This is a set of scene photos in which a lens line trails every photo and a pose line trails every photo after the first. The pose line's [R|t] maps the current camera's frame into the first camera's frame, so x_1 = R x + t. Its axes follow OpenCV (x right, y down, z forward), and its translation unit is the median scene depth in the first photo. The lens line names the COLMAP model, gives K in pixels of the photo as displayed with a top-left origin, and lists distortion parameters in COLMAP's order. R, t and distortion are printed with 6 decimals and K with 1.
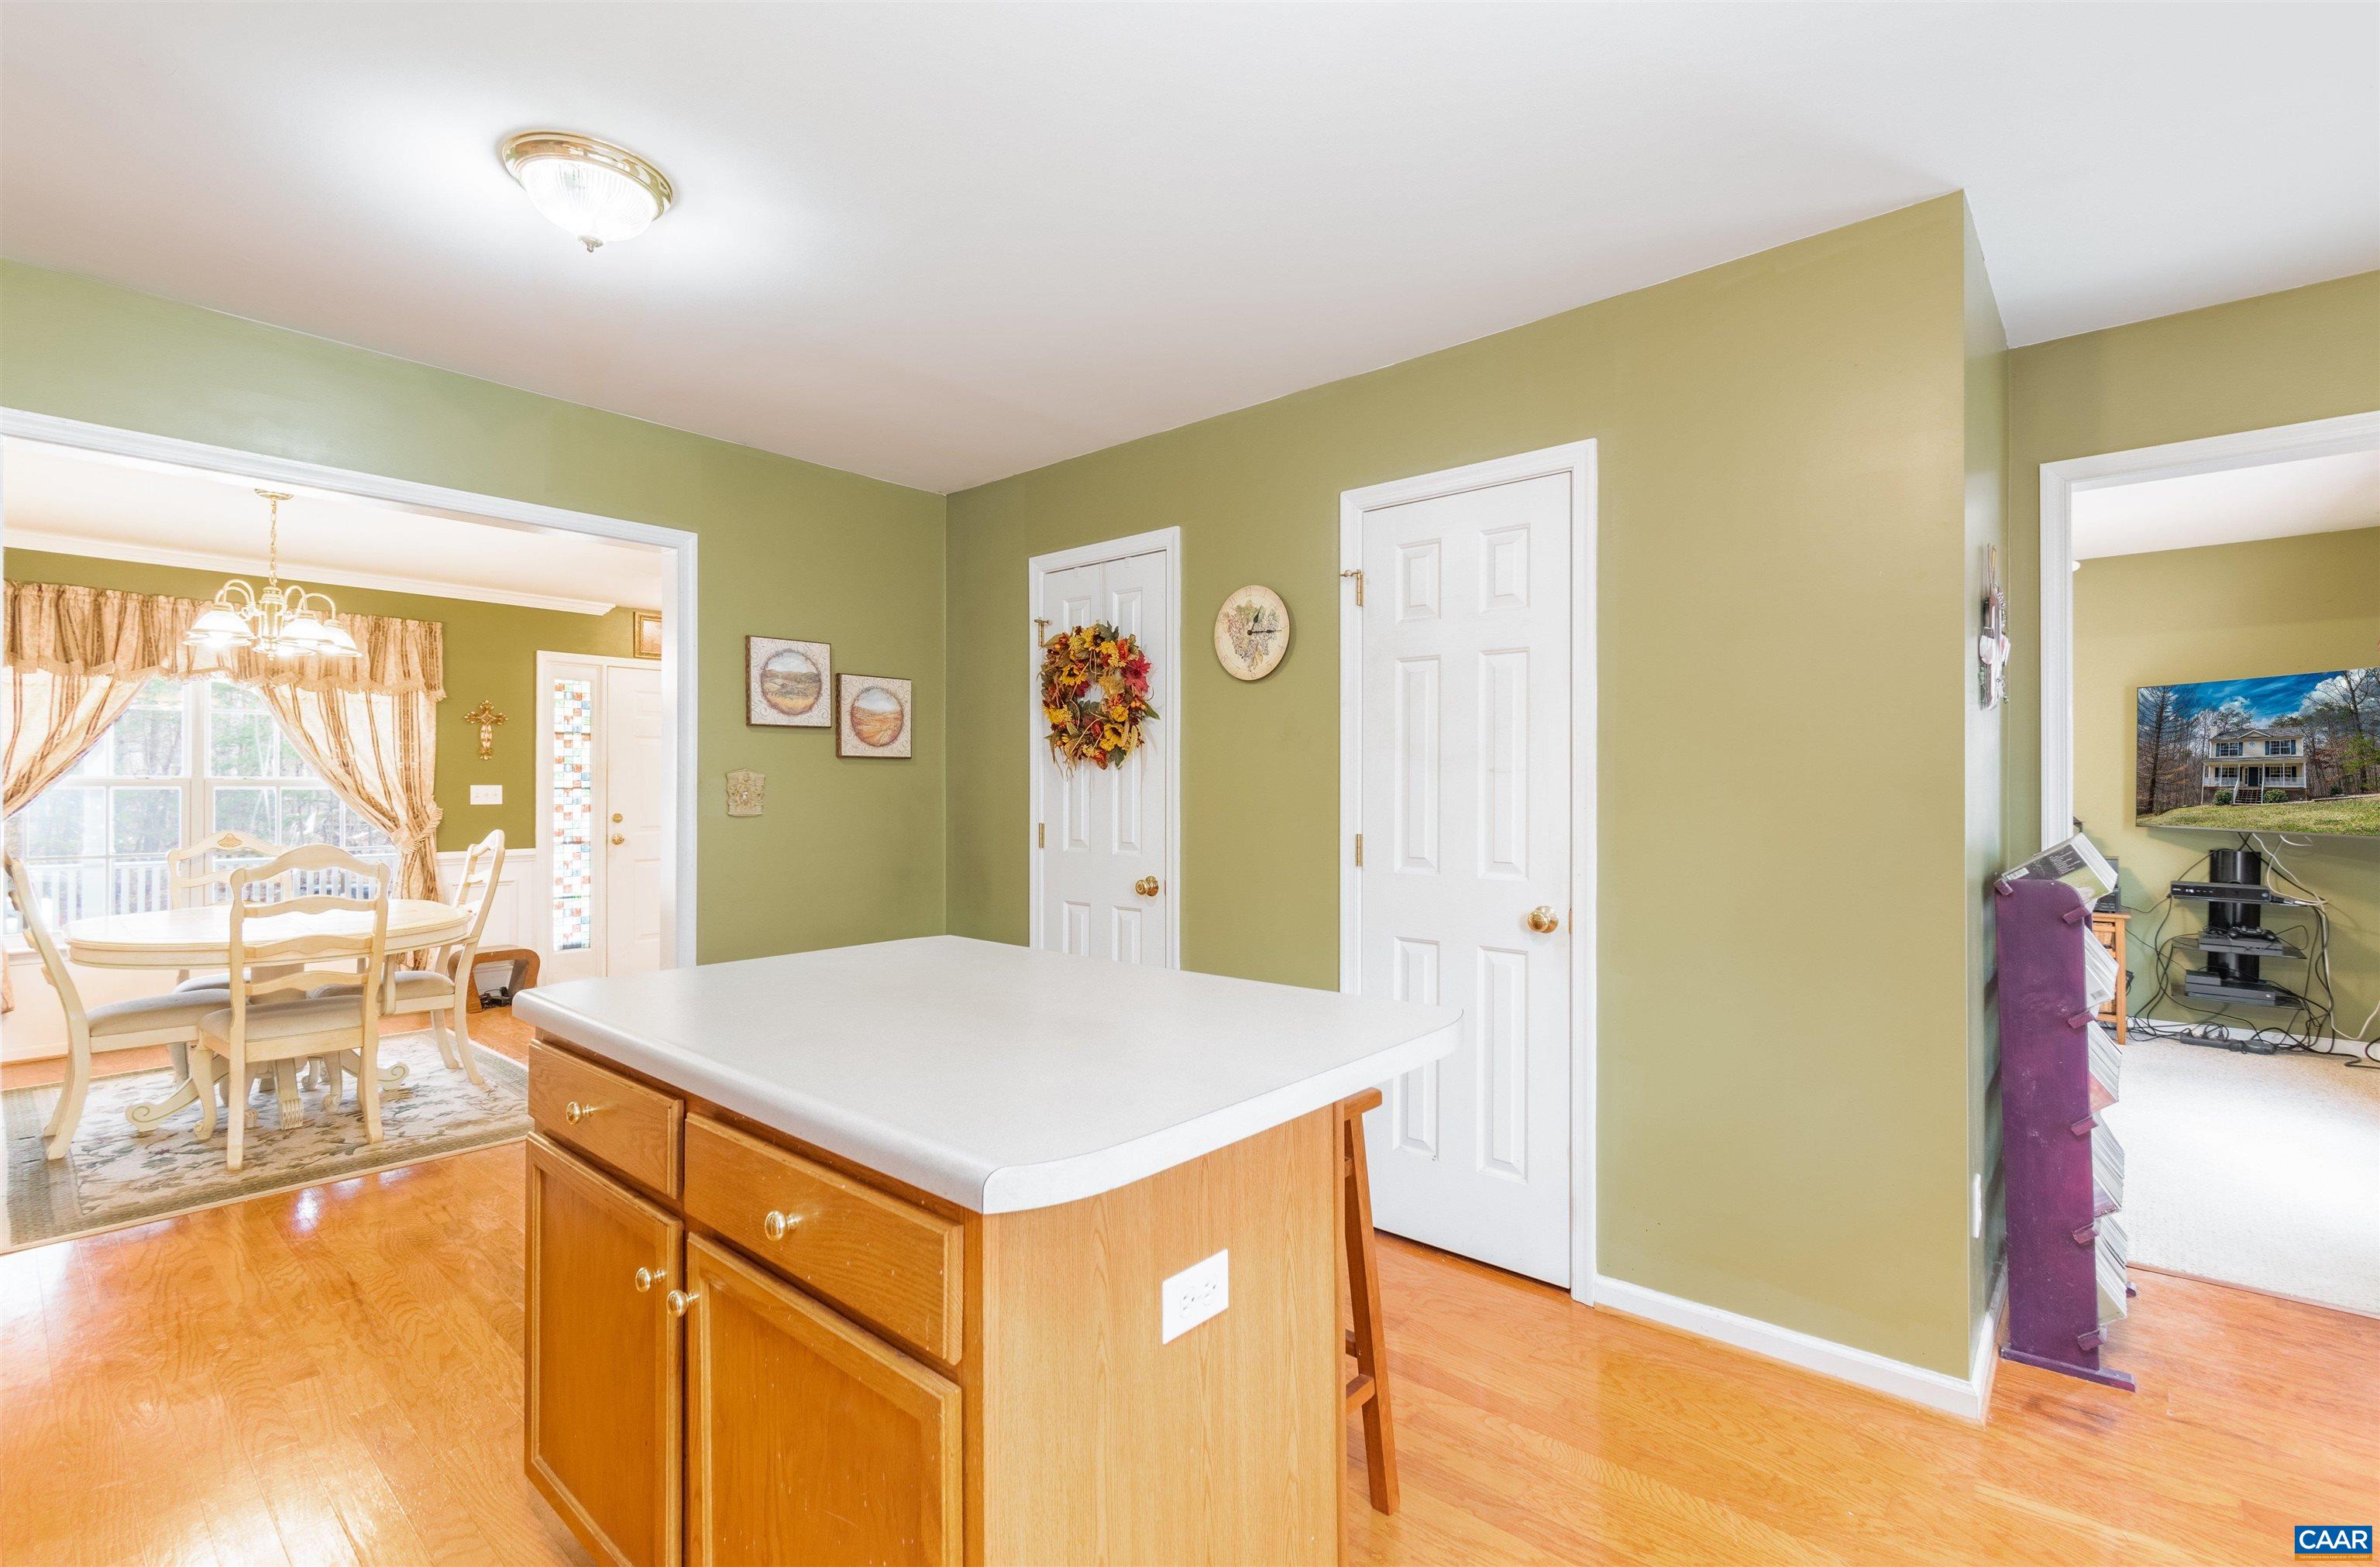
lens RADIAL K [[1053.9, 0, 1200.0], [0, 1053.9, 788.8], [0, 0, 1]] dist [-0.000718, -0.002221]
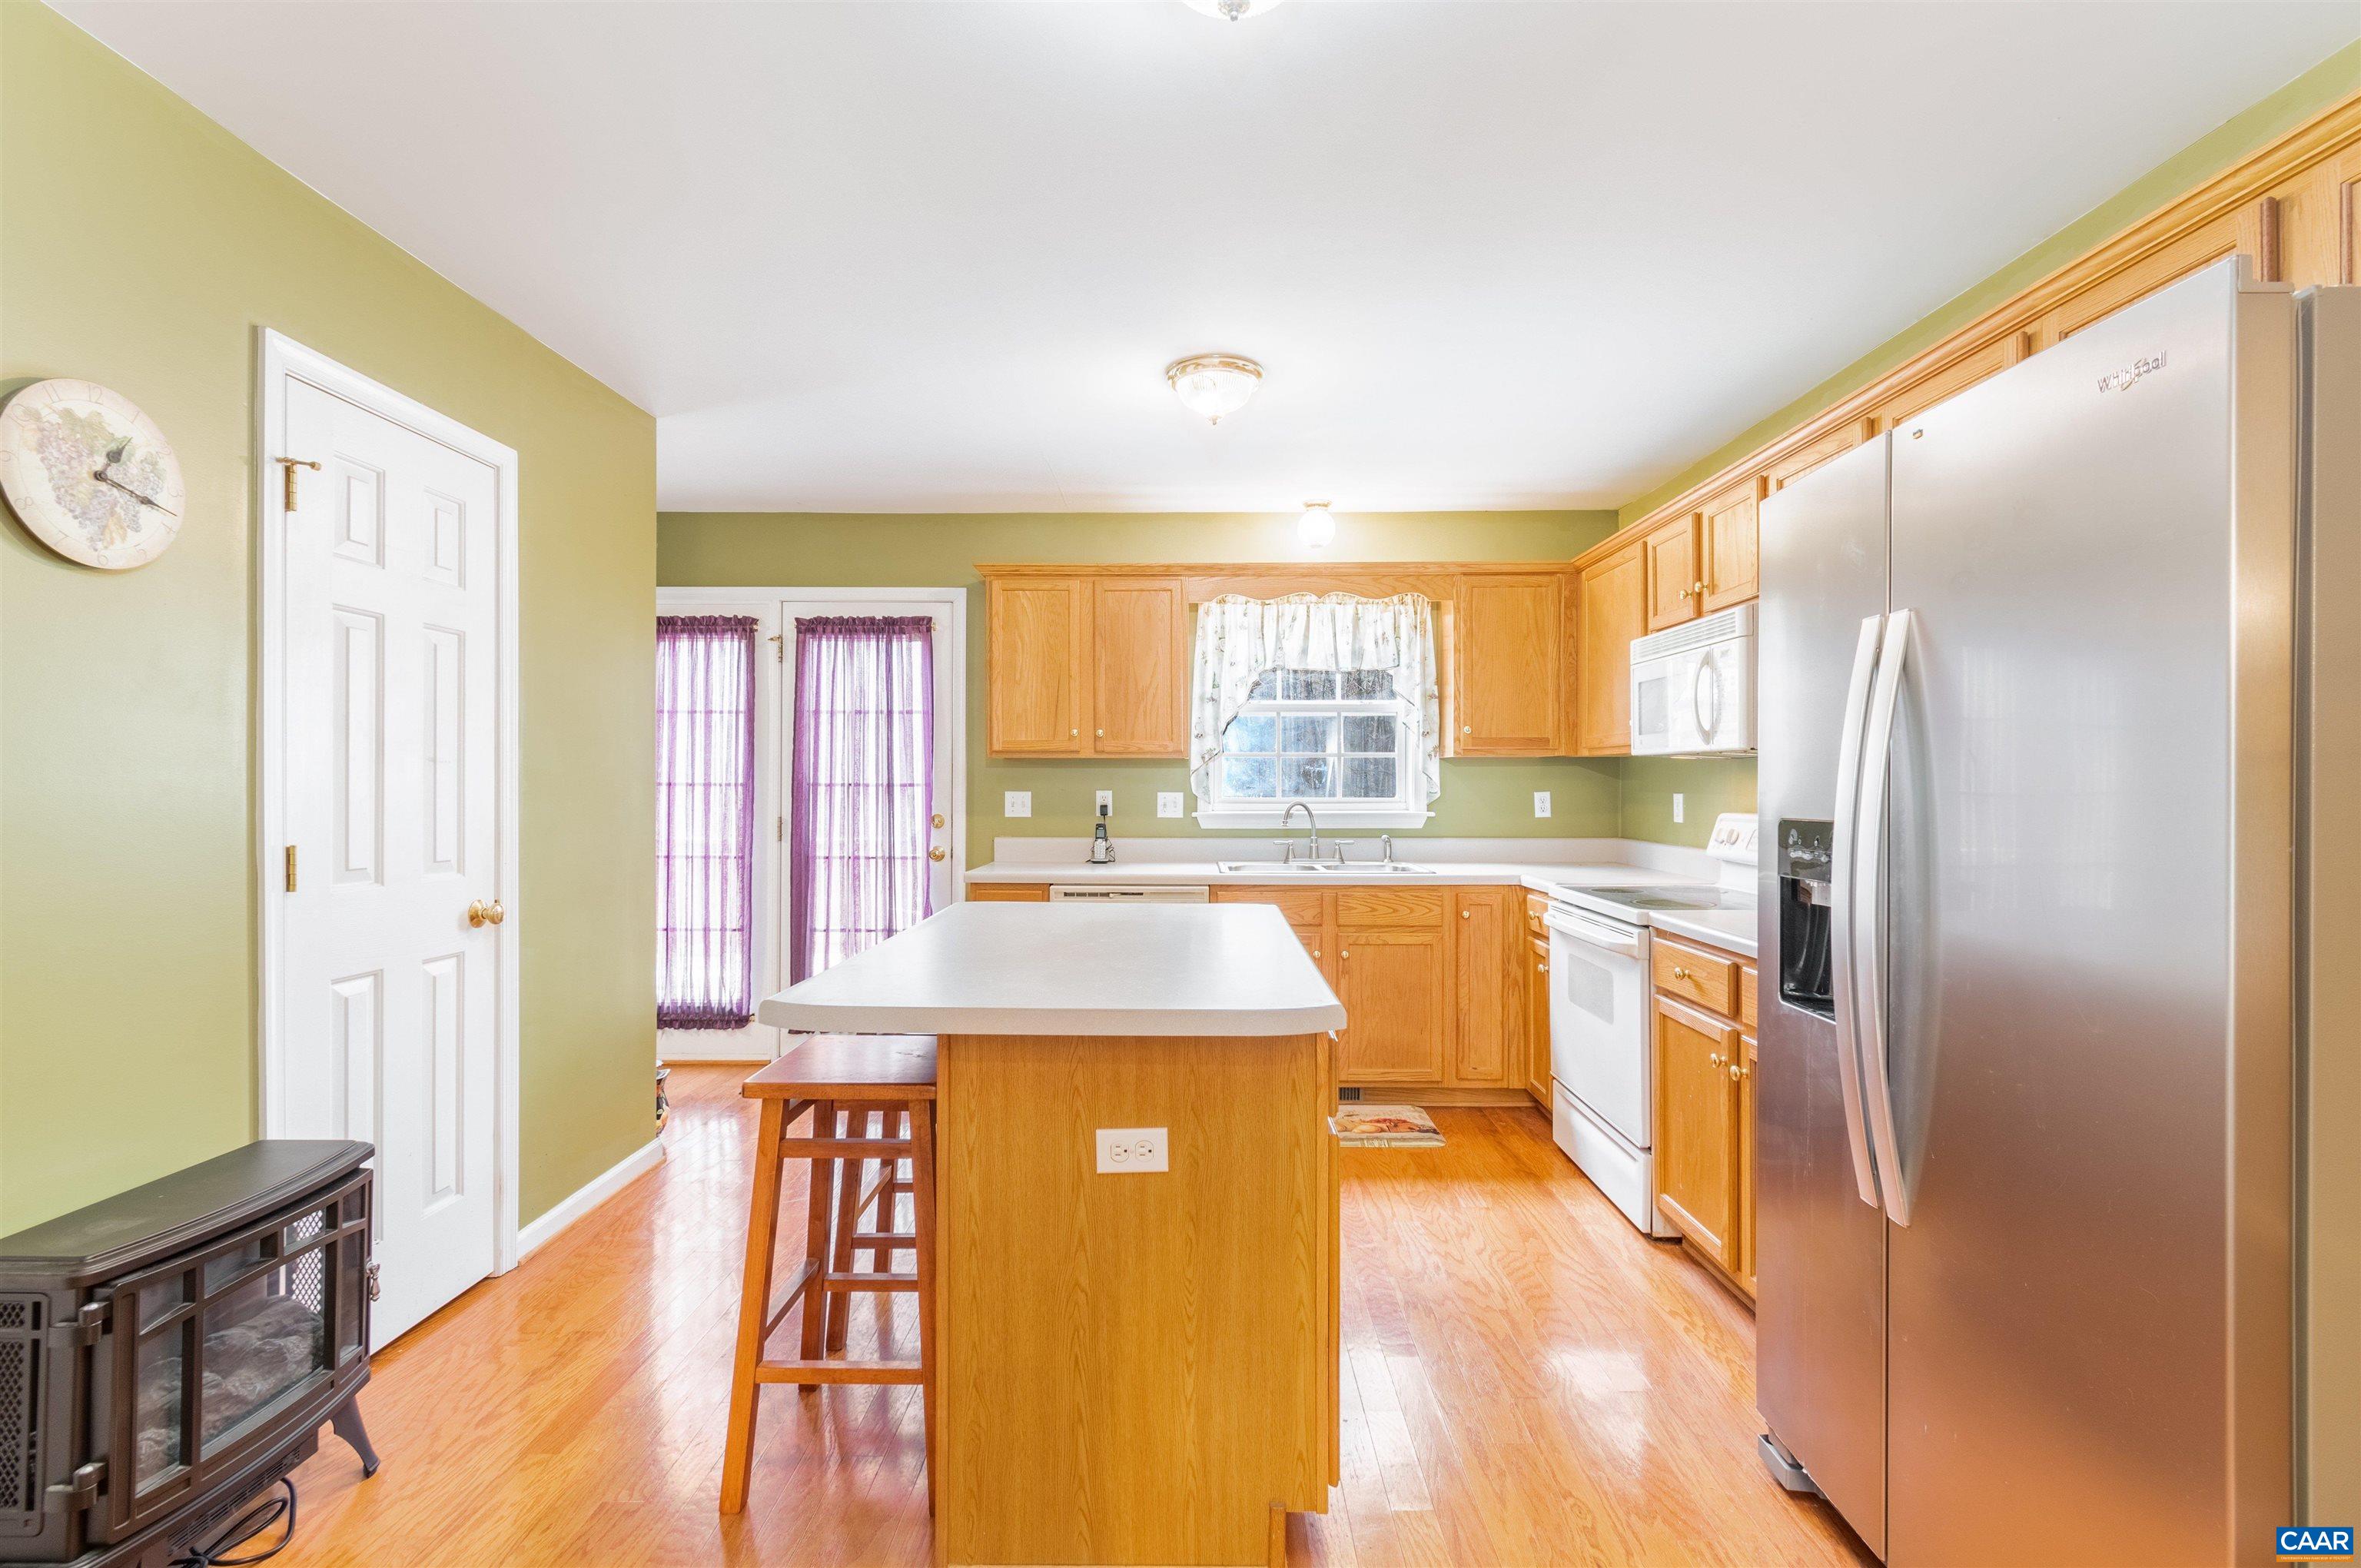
lens RADIAL K [[1048.0, 0, 1187.2], [0, 1048.0, 789.0], [0, 0, 1]] dist [-0.001231, -0.000281]
pose [[-0.660880, -0.000747, 0.750491, -0.601931], [-0.000248, 1.000000, 0.000777, 0.004302], [-0.750492, 0.000328, -0.660880, 0.817141]]
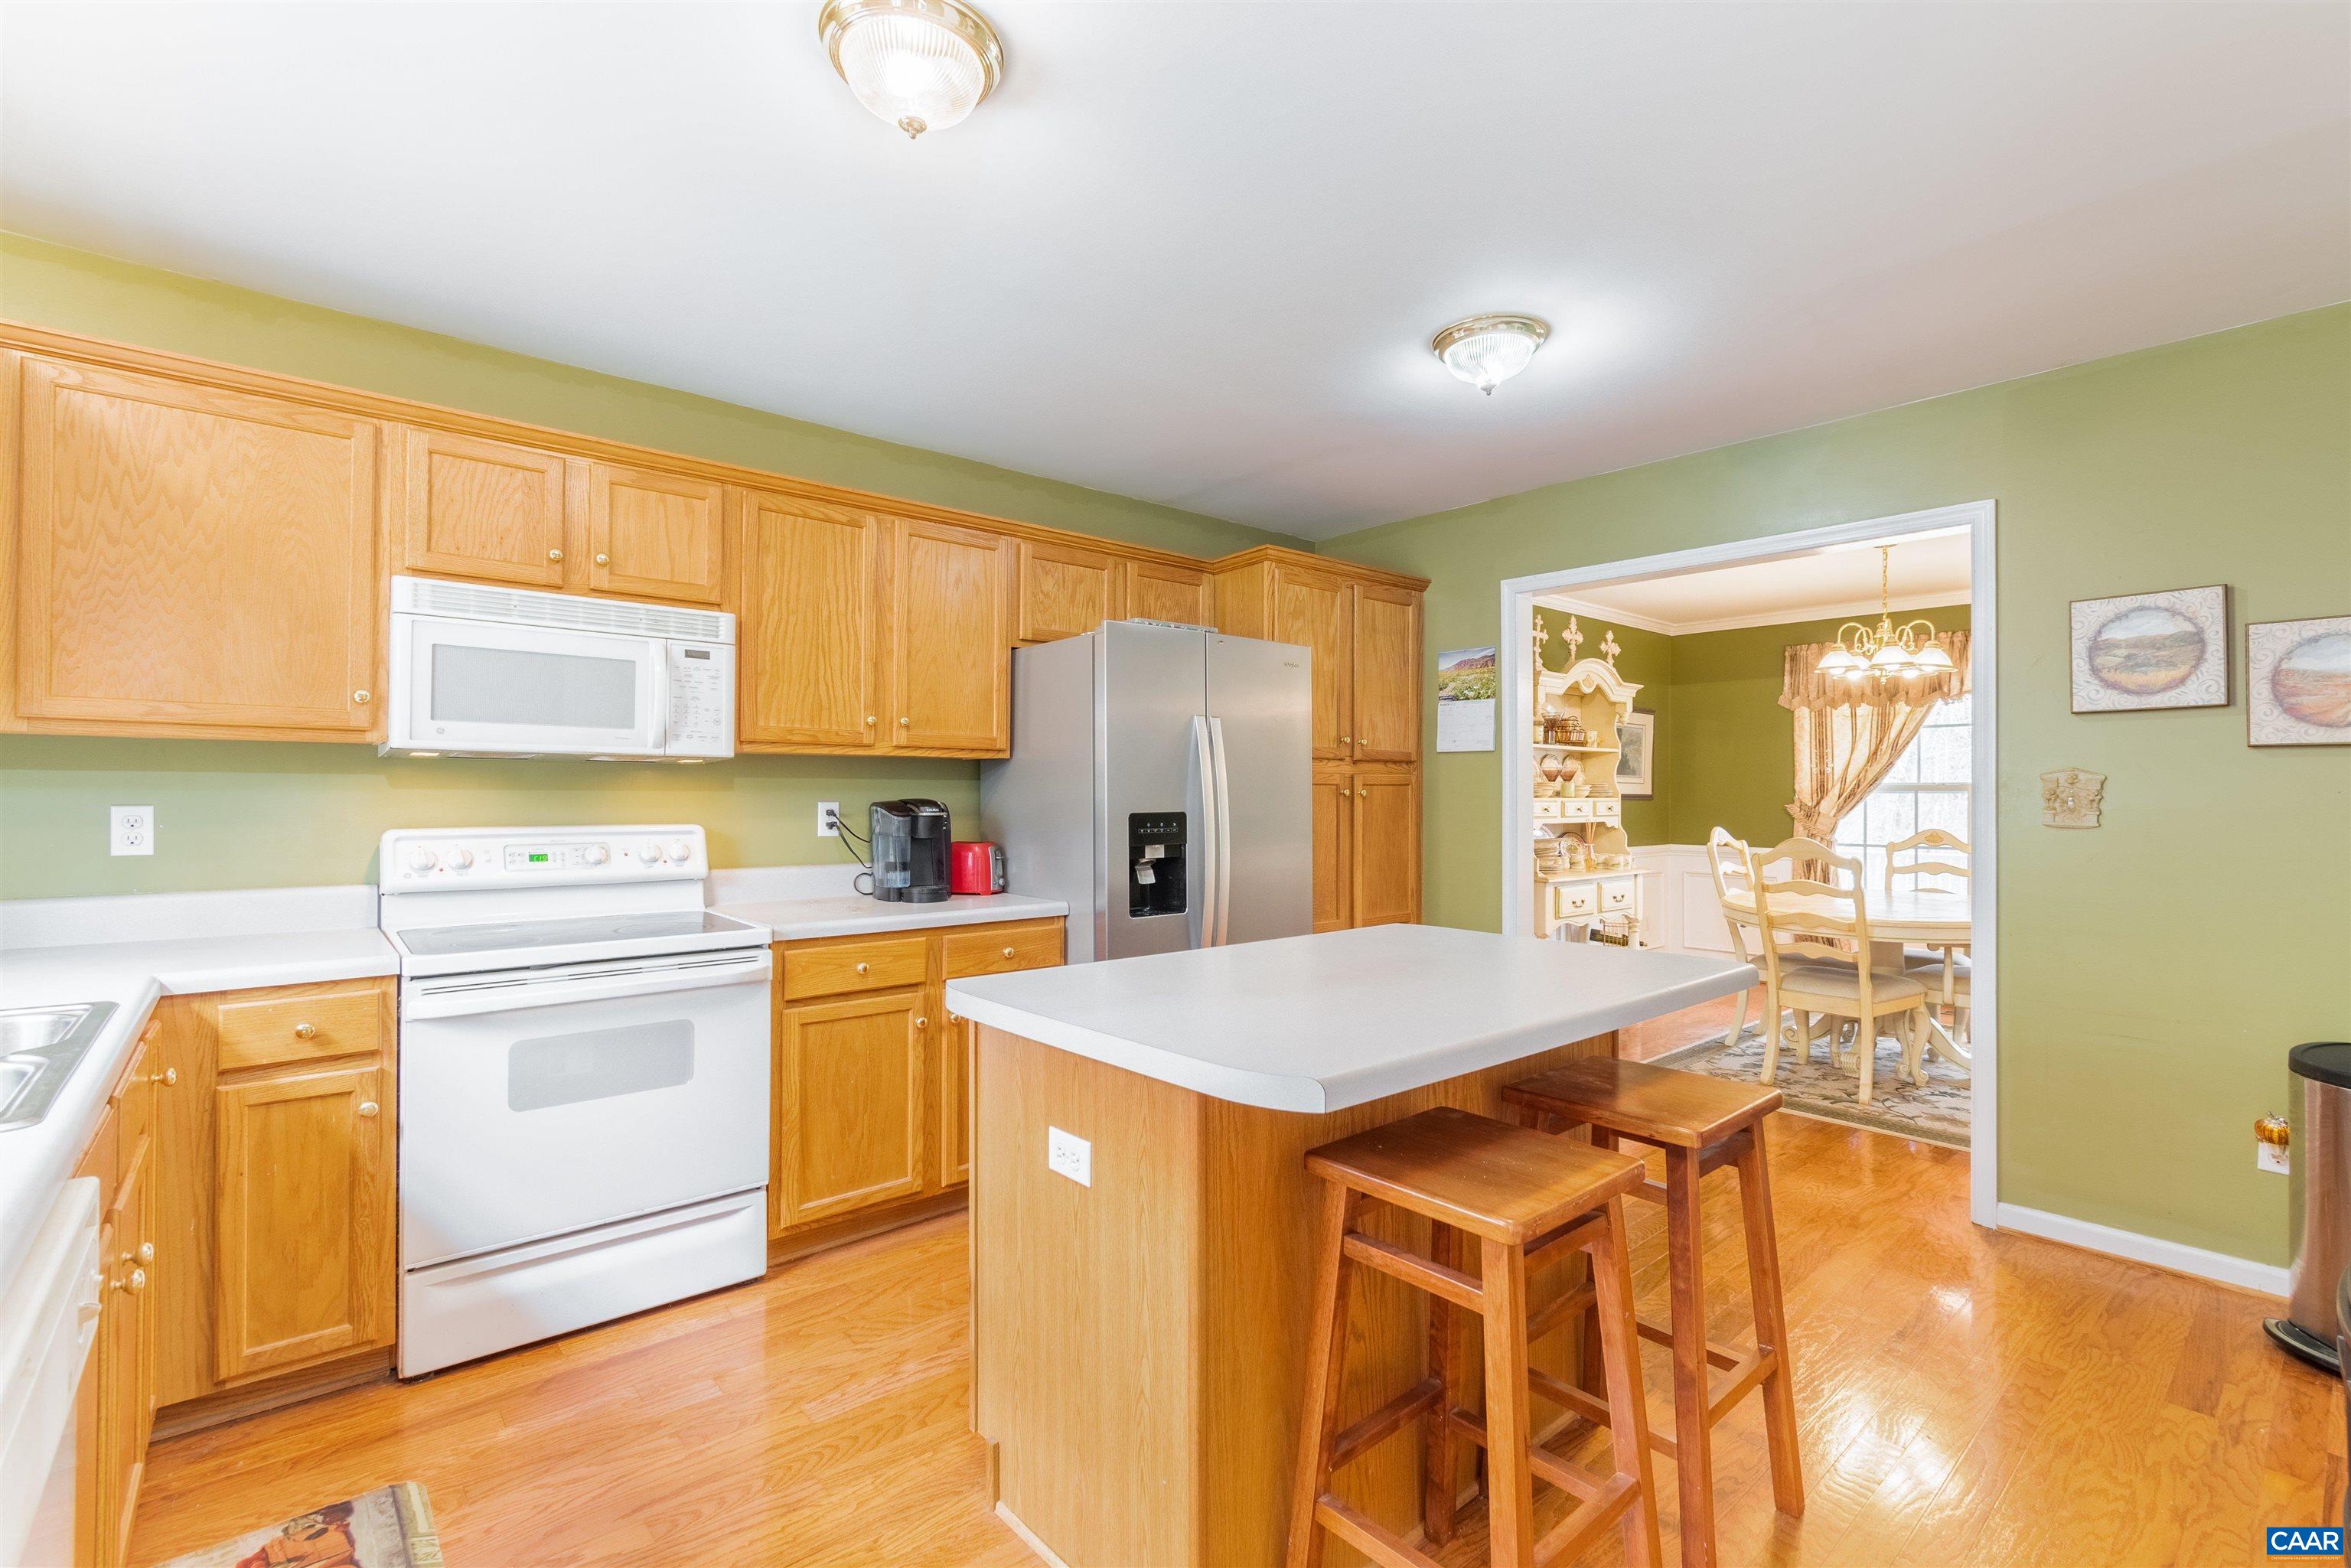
lens RADIAL K [[1043.4, 0, 1186.6], [0, 1043.4, 782.3], [0, 0, 1]] dist [-0.001231, -0.000281]
pose [[-0.124164, -0.006466, -0.992241, 0.435702], [-0.001892, 0.999978, -0.006280, -0.001818], [0.992260, 0.001097, -0.124174, 0.427399]]
